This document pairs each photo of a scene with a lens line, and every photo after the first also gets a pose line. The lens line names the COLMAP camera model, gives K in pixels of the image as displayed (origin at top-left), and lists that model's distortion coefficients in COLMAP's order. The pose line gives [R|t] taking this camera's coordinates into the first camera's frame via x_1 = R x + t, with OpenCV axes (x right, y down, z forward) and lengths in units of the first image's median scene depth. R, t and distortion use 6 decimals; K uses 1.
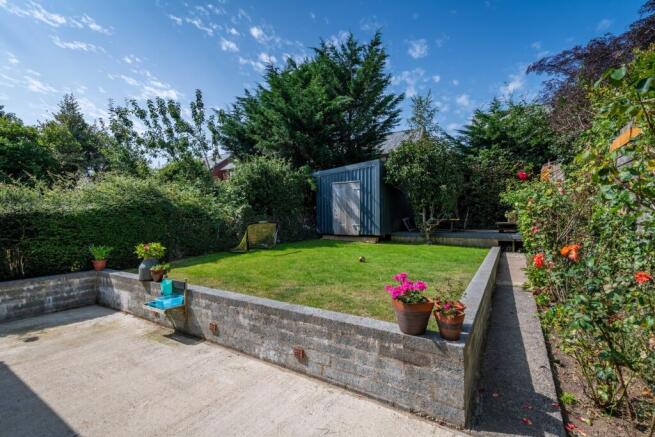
lens RADIAL K [[311.2, 0, 325.1], [0, 311.2, 217.3], [0, 0, 1]] dist [0.013393, 0.000088]
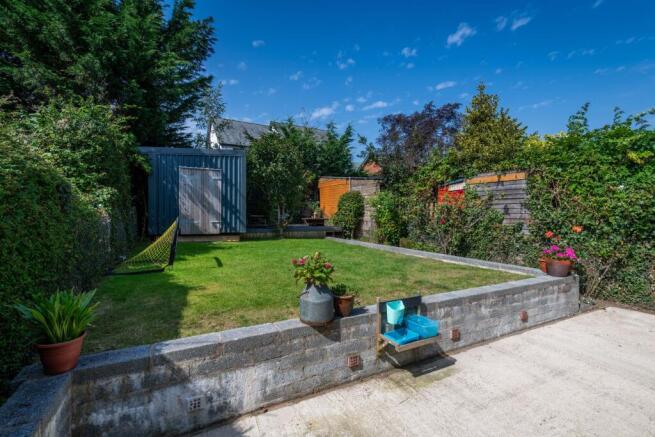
lens RADIAL K [[311.2, 0, 325.1], [0, 311.2, 217.3], [0, 0, 1]] dist [0.013393, 0.000088]
pose [[0.454395, -0.000910, 0.890800, -0.598051], [-0.010791, 0.999920, 0.006526, 0.004770], [-0.890735, -0.012578, 0.454349, 0.413502]]
